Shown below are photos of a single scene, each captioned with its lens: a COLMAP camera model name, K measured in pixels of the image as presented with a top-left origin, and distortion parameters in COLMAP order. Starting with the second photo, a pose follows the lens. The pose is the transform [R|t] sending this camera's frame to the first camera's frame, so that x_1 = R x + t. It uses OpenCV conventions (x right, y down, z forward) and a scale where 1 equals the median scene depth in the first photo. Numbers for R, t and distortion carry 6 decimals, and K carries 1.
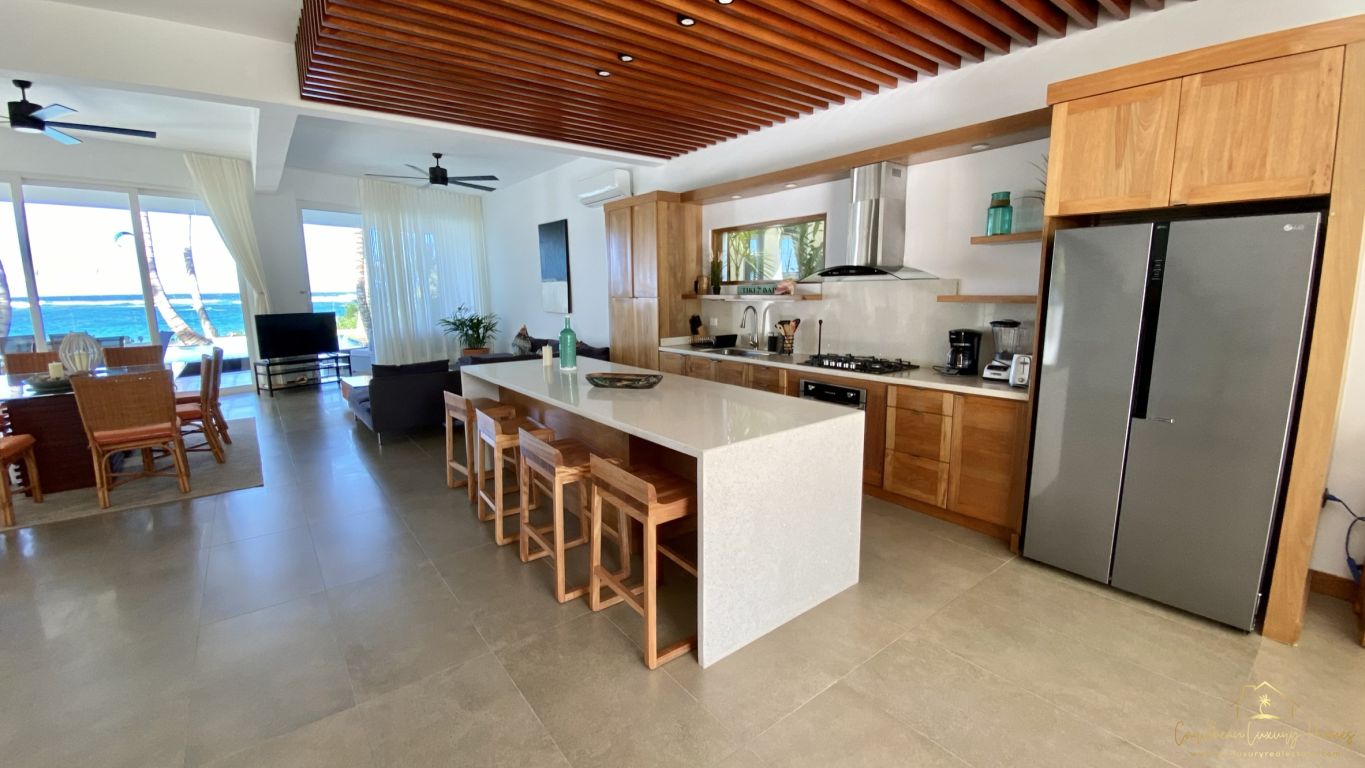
lens RADIAL K [[549.1, 0, 682.3], [0, 549.1, 378.4], [0, 0, 1]] dist [0.043568, -0.032106]
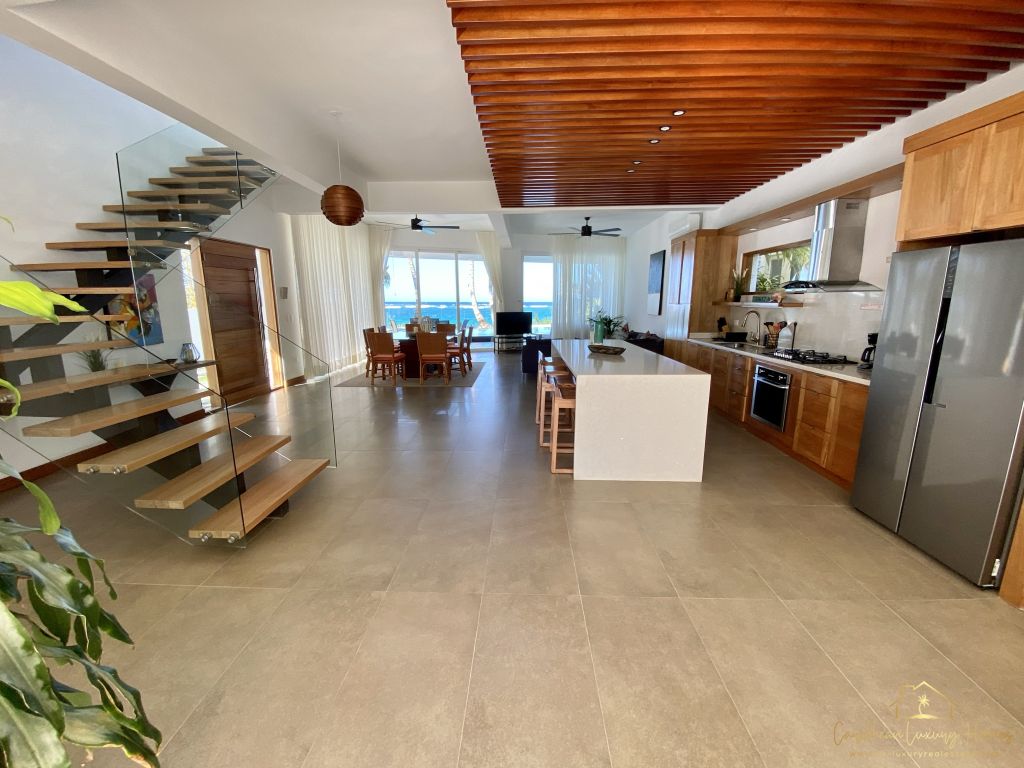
lens RADIAL K [[416.7, 0, 510.4], [0, 416.7, 381.7], [0, 0, 1]] dist [0.018247, -0.018818]
pose [[0.767723, 0.126692, -0.628133, 0.433848], [-0.104416, 0.991892, 0.072440, 0.033856], [0.632217, 0.009973, 0.774727, -0.203632]]
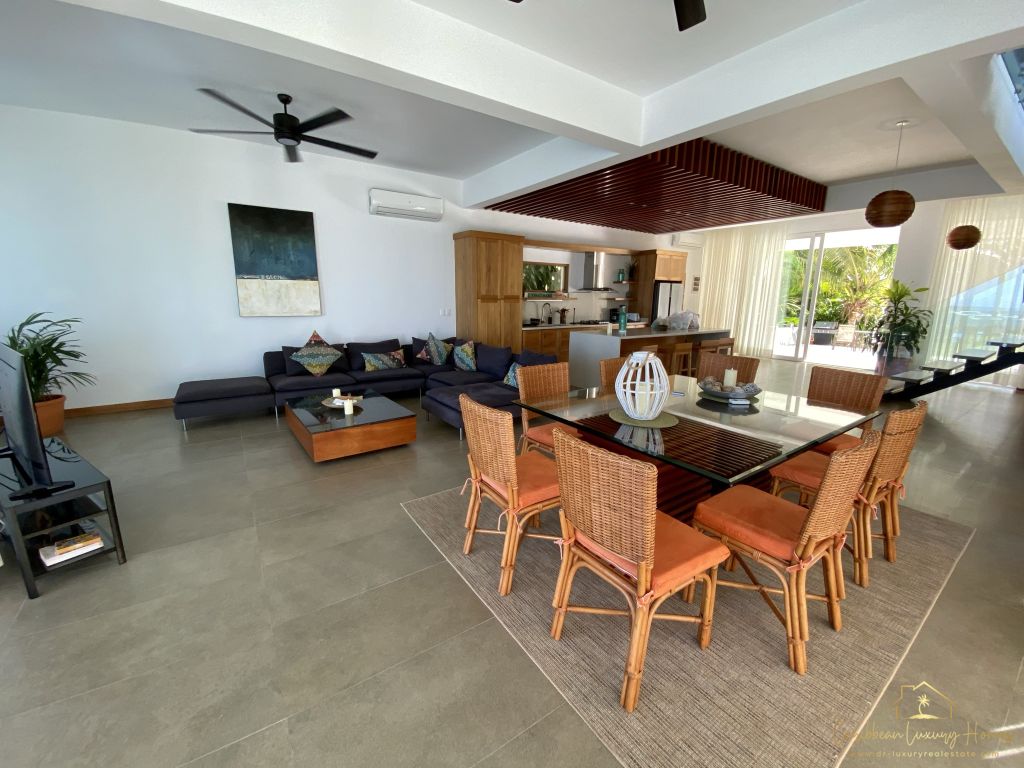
lens RADIAL K [[416.7, 0, 510.4], [0, 416.7, 381.7], [0, 0, 1]] dist [0.018247, -0.018818]
pose [[0.058935, -0.195514, 0.978928, -1.913414], [0.152005, 0.970955, 0.184771, -0.202009], [-0.986621, 0.137913, 0.086942, 1.358593]]
